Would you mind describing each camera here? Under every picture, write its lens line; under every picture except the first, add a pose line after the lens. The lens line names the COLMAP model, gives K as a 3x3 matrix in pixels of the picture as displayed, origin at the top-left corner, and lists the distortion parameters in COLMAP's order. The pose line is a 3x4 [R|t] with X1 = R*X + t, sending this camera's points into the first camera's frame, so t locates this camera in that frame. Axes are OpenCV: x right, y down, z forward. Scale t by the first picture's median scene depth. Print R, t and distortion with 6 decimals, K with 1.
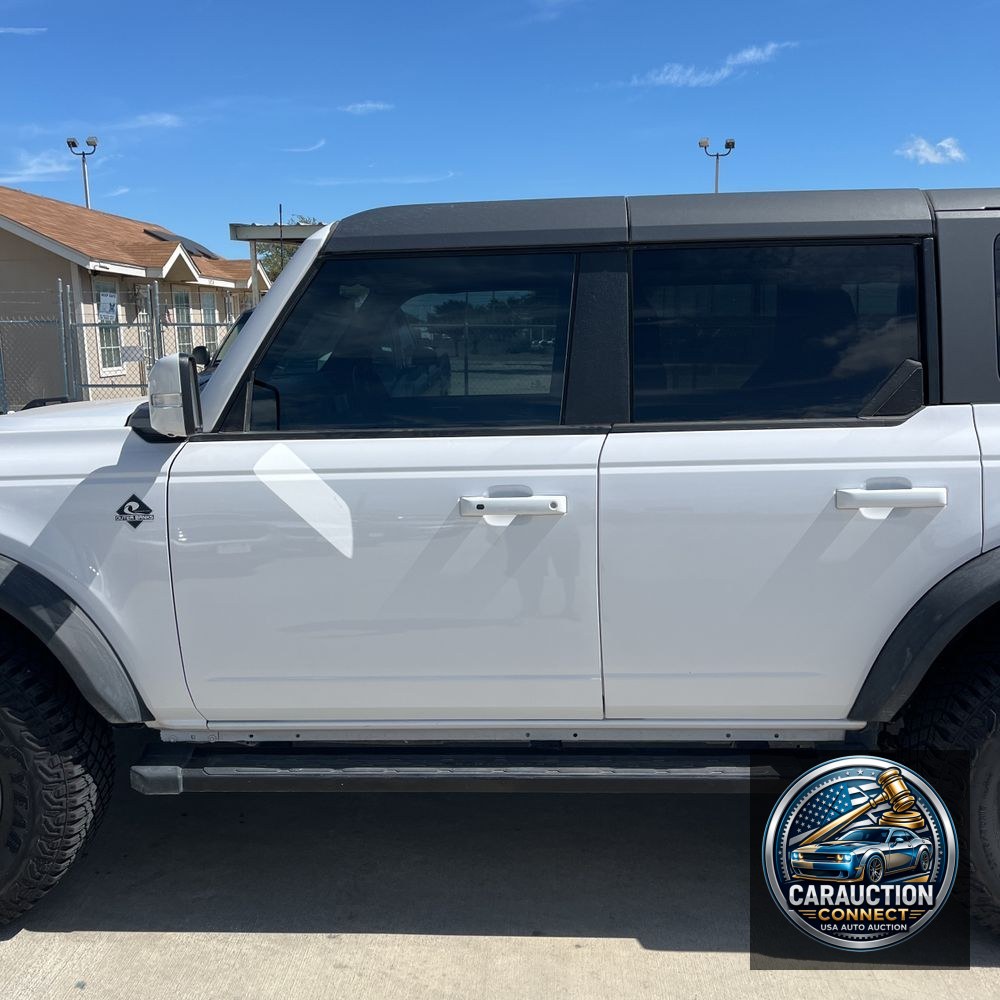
lens RADIAL K [[1016.8, 0, 516.0], [0, 1016.8, 499.9], [0, 0, 1]] dist [0.016006, 0.000000]
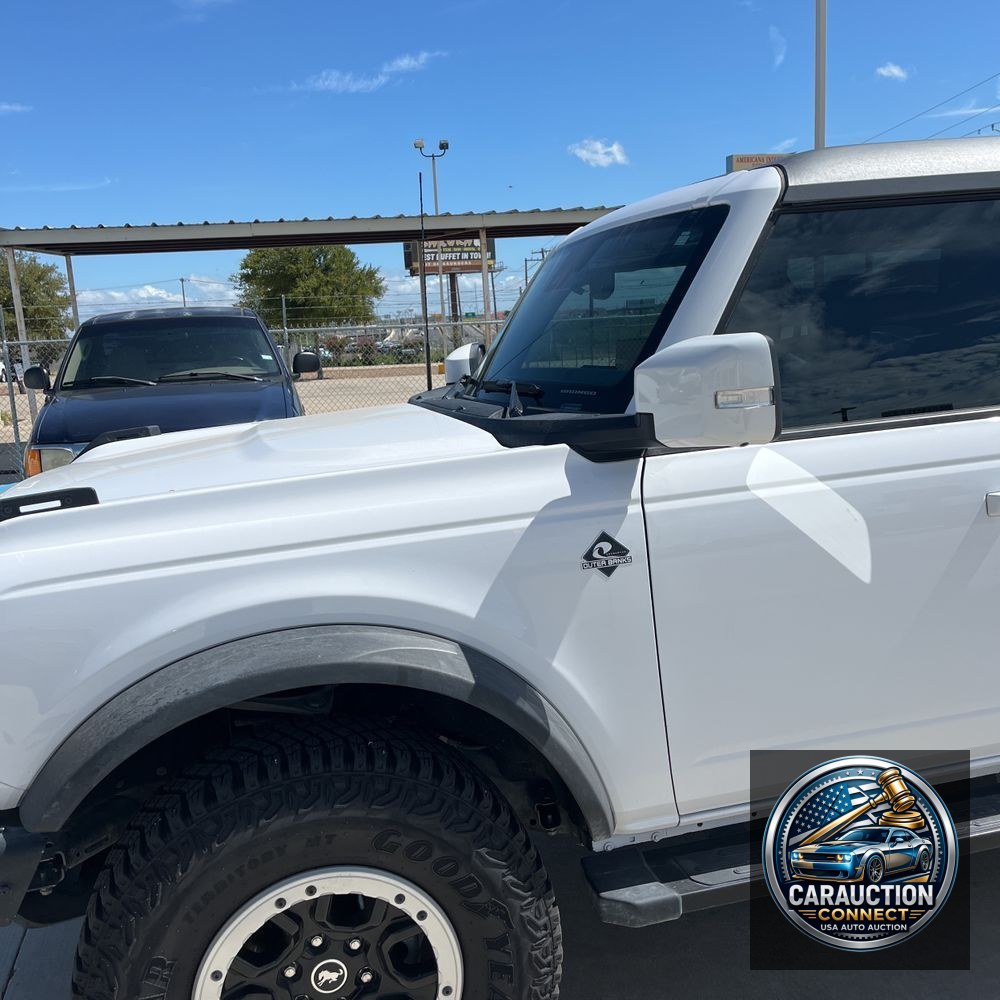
lens RADIAL K [[1016.8, 0, 499.5], [0, 1016.8, 494.6], [0, 0, 1]] dist [0.016006, 0.000000]
pose [[0.957827, -0.094591, 0.271331, -0.646851], [0.097101, 0.995266, 0.004194, -0.043156], [-0.270443, 0.022329, 0.962477, 0.301080]]
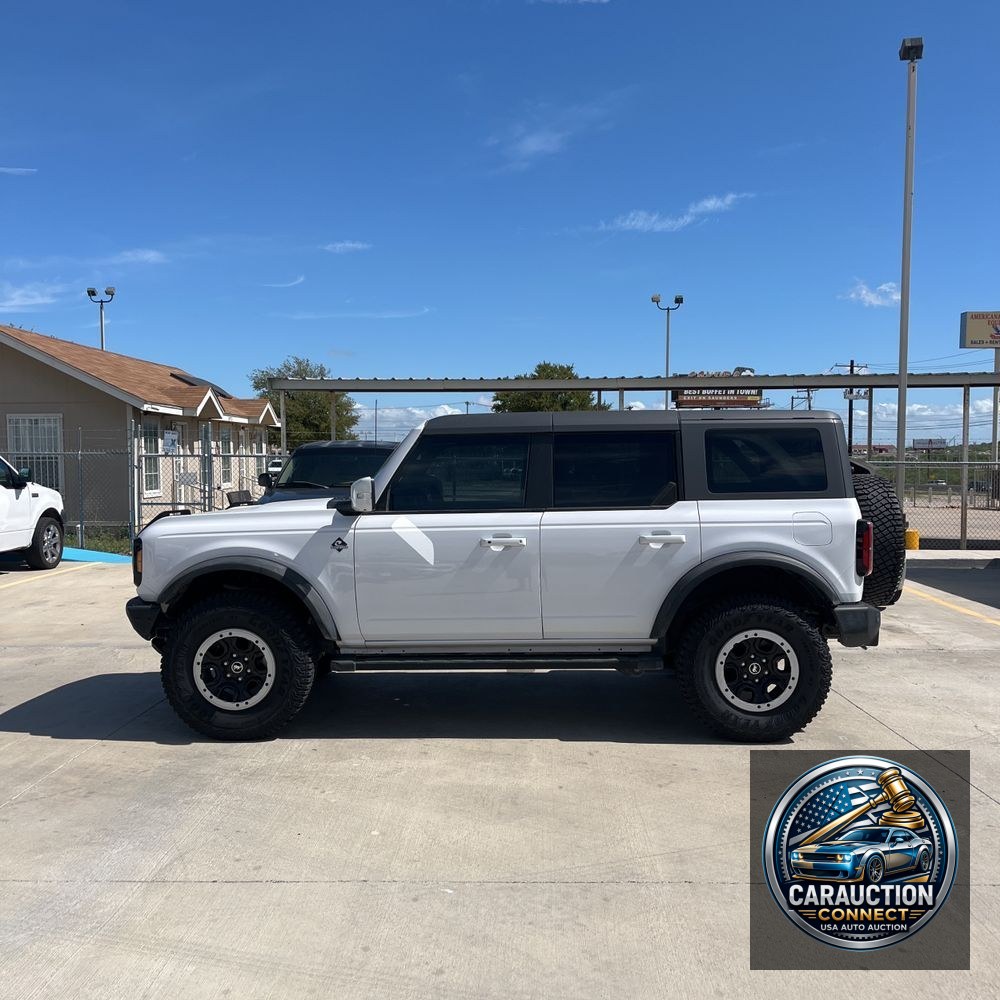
lens RADIAL K [[1016.8, 0, 514.3], [0, 1016.8, 479.6], [0, 0, 1]] dist [0.016006, 0.000000]
pose [[0.999642, 0.006070, 0.026065, -0.038619], [-0.002245, 0.989526, -0.144337, 0.196603], [-0.026668, 0.144227, 0.989185, -1.309835]]
